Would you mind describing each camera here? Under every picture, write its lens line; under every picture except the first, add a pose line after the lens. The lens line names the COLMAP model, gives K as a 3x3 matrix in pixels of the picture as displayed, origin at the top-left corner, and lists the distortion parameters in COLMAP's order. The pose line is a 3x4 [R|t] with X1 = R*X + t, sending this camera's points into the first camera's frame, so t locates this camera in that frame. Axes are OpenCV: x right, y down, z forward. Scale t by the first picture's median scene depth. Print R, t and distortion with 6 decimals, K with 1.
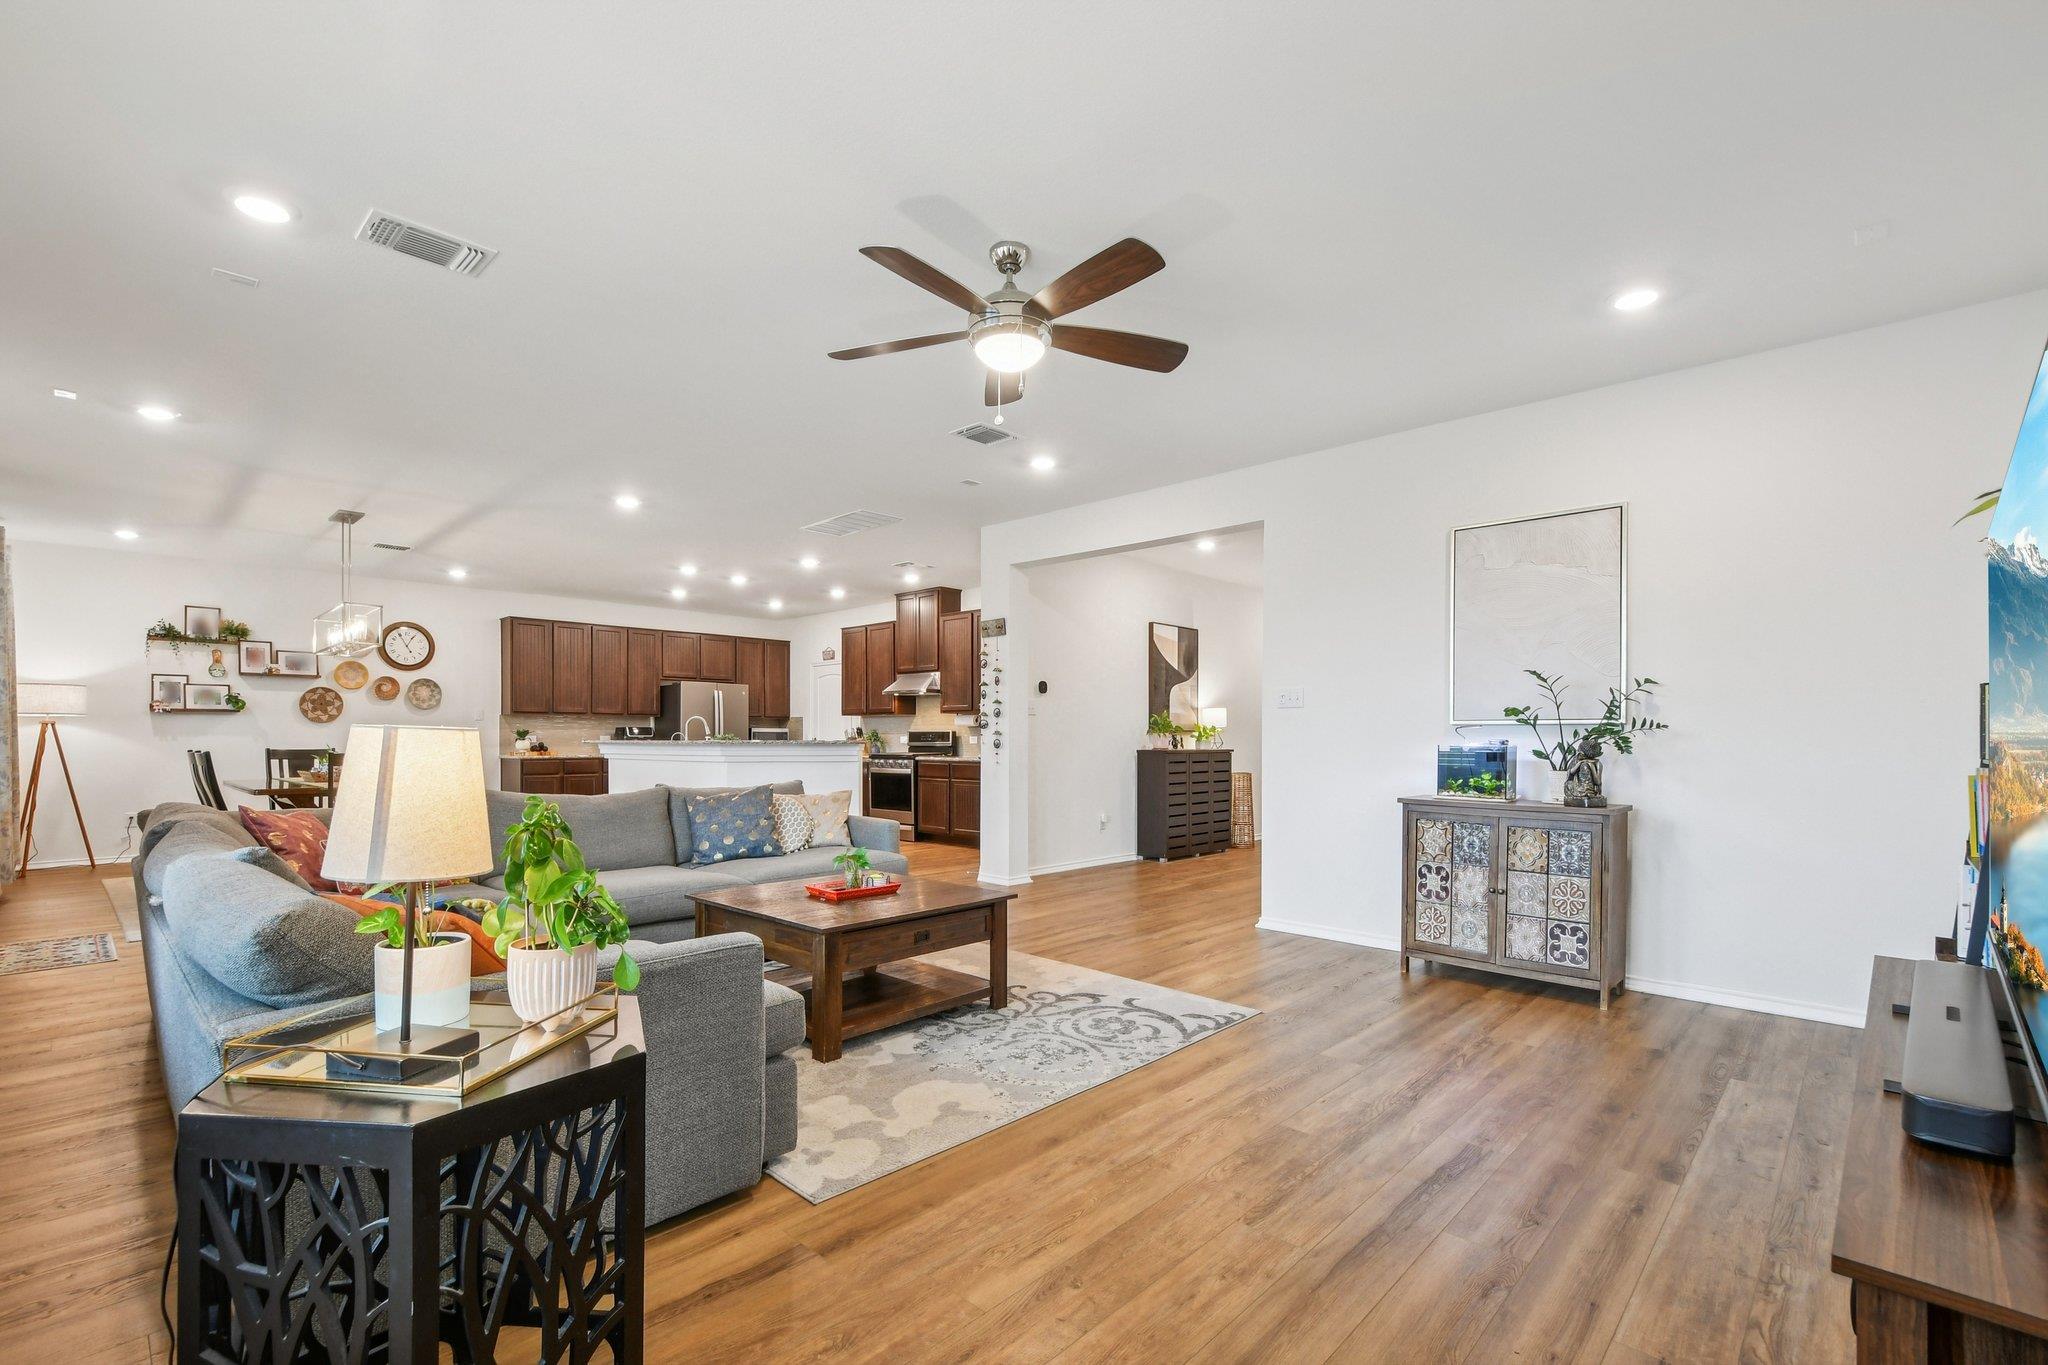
lens RADIAL K [[901.6, 0, 1016.8], [0, 901.6, 738.0], [0, 0, 1]] dist [0.005272, -0.006855]
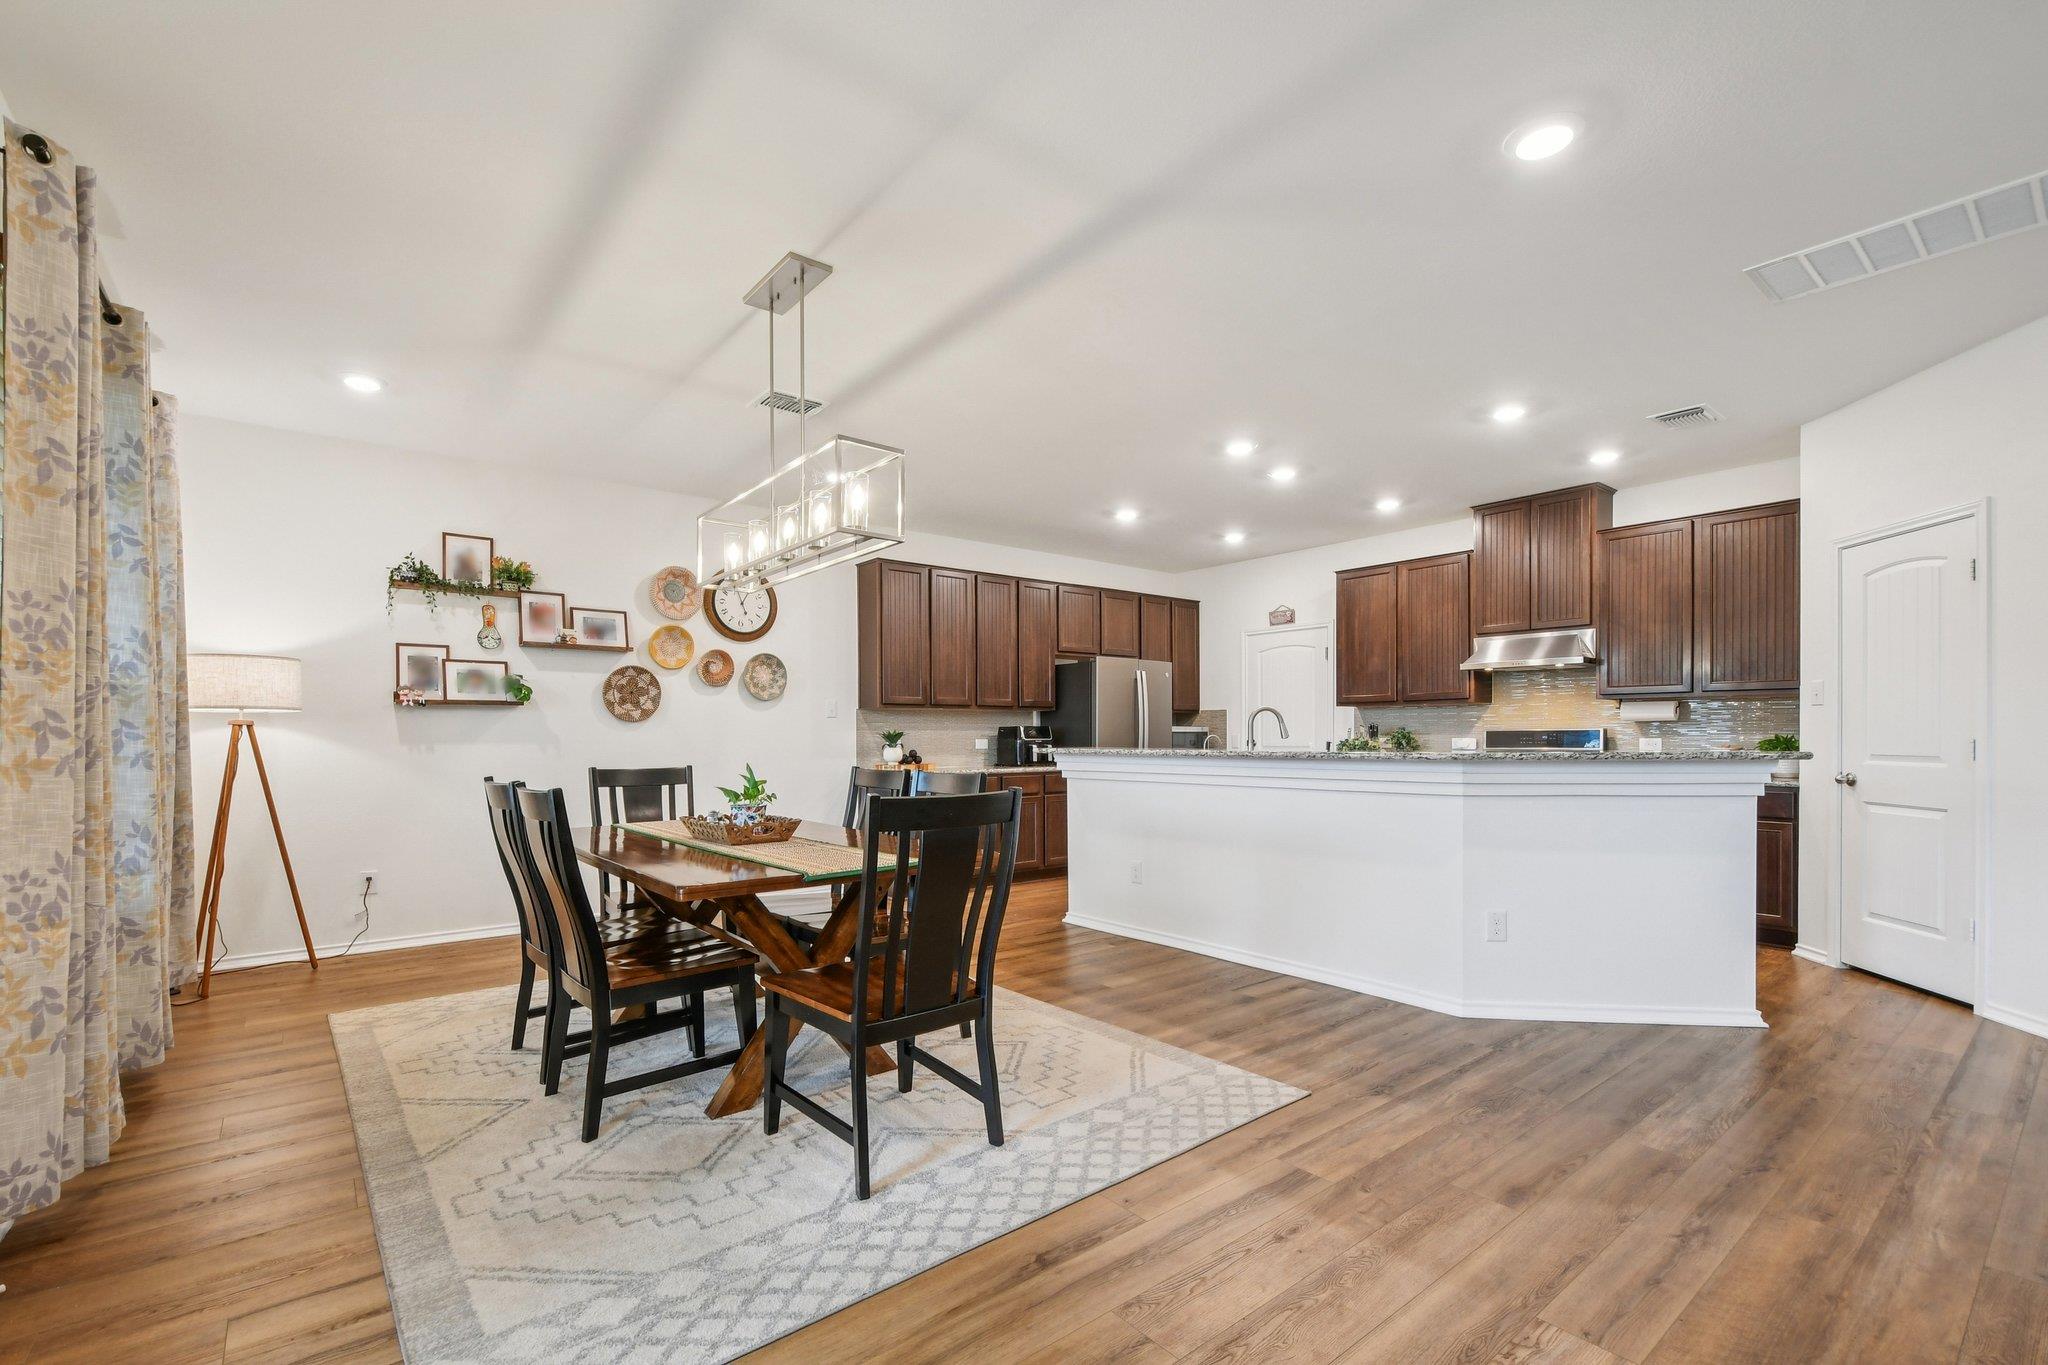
lens RADIAL K [[899.9, 0, 1015.3], [0, 899.9, 738.7], [0, 0, 1]] dist [0.005827, -0.004971]
pose [[0.991213, -0.004514, -0.132197, -0.419314], [0.005020, 0.999981, 0.003499, -0.005924], [0.132179, -0.004132, 0.991217, 0.406144]]
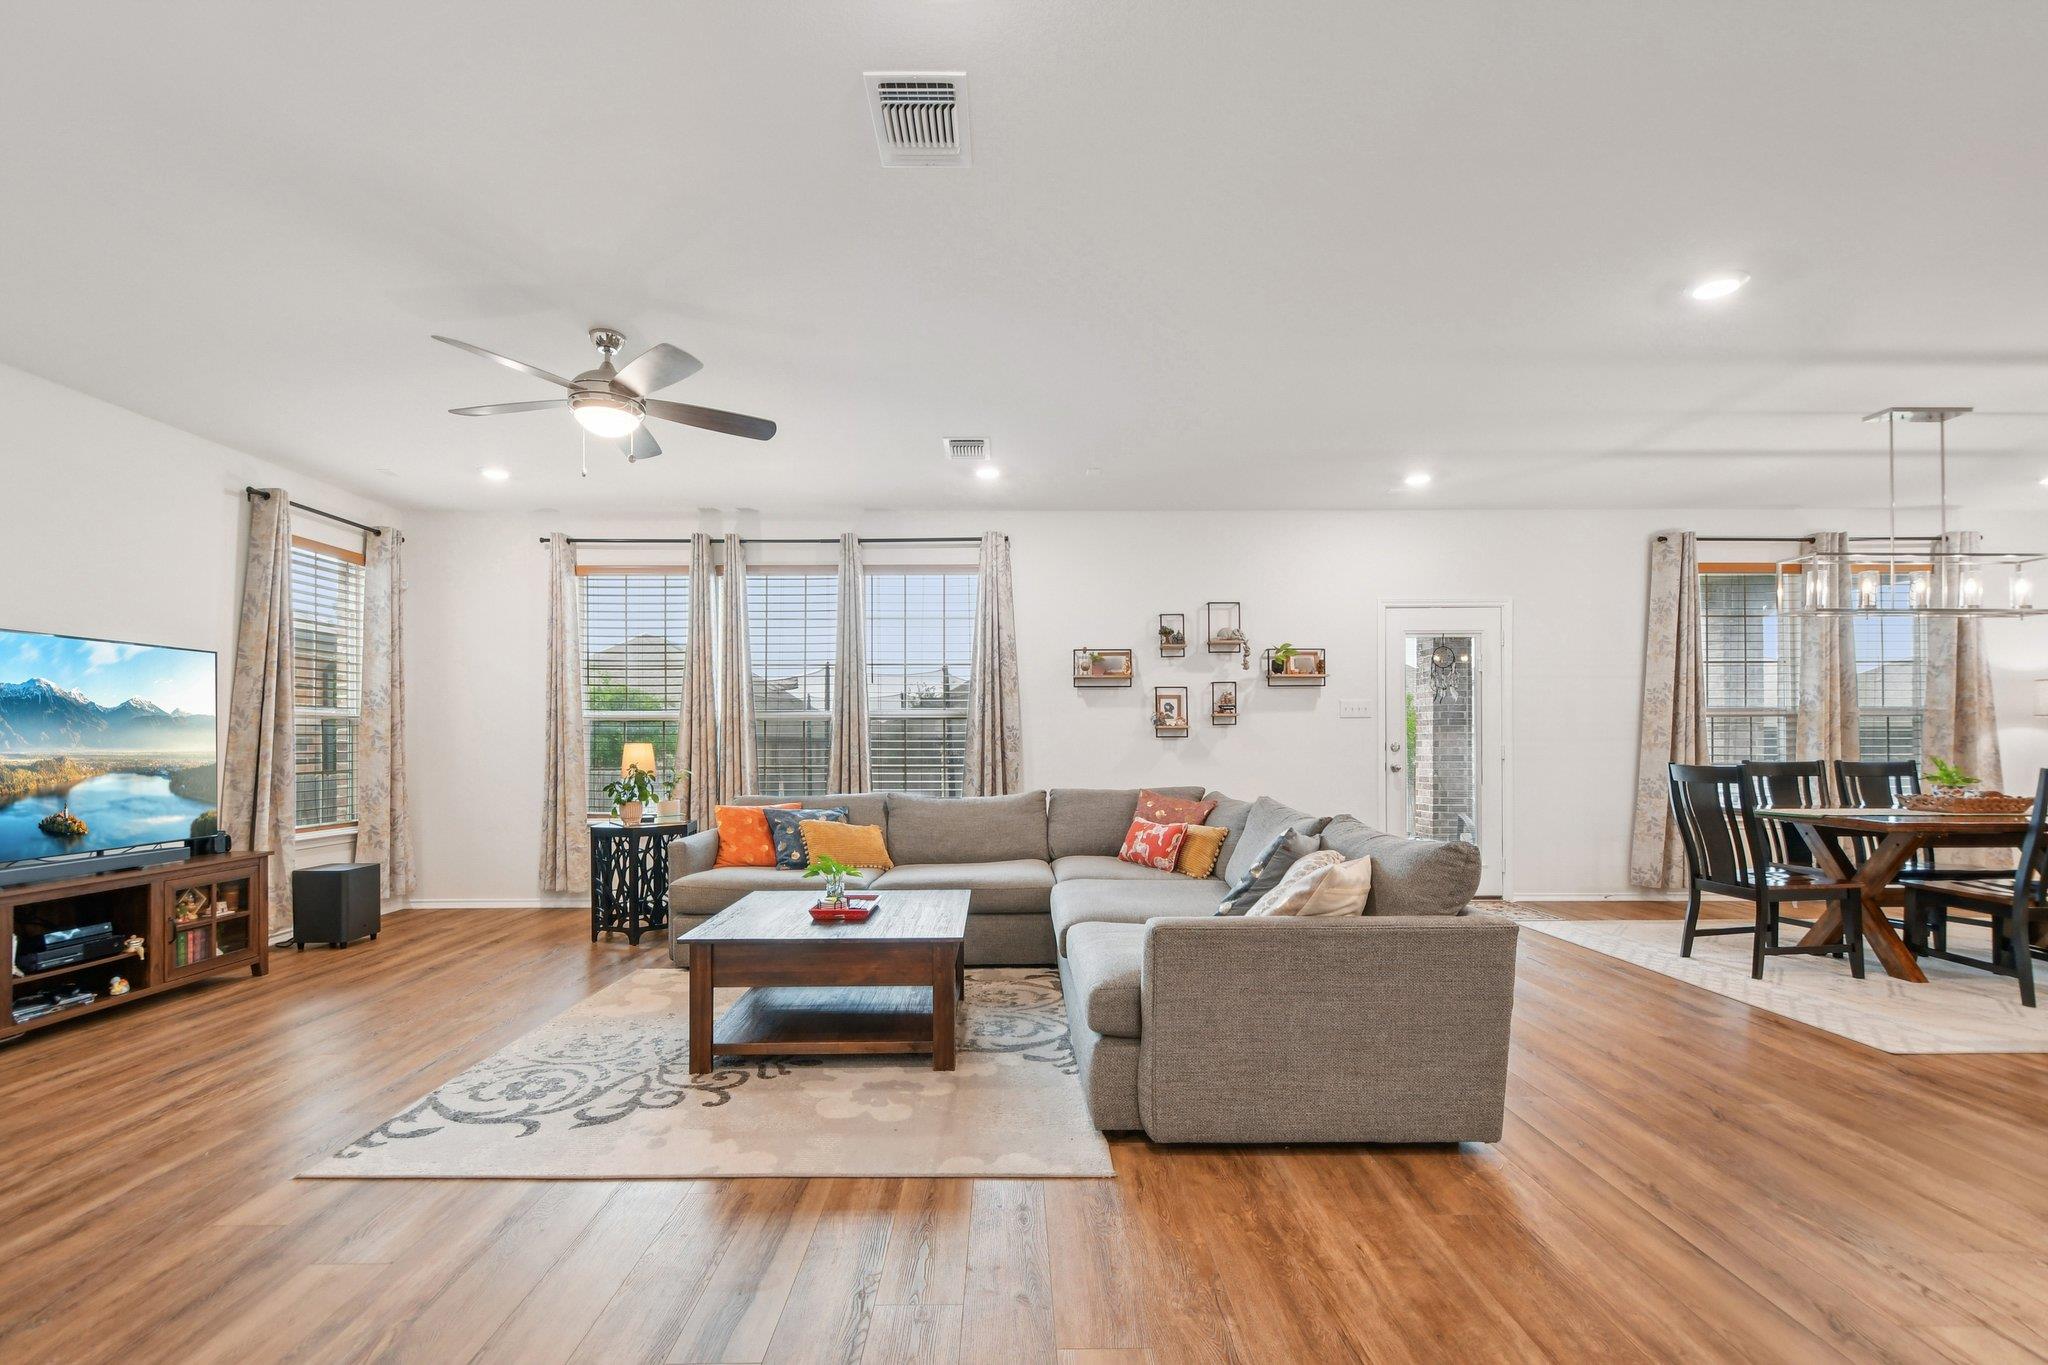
lens RADIAL K [[899.9, 0, 1015.3], [0, 899.9, 738.7], [0, 0, 1]] dist [0.005827, -0.004971]
pose [[-0.717230, -0.001431, -0.696835, 0.146319], [0.000038, 0.999998, -0.002093, -0.002861], [0.696837, -0.001528, -0.717228, 0.753680]]
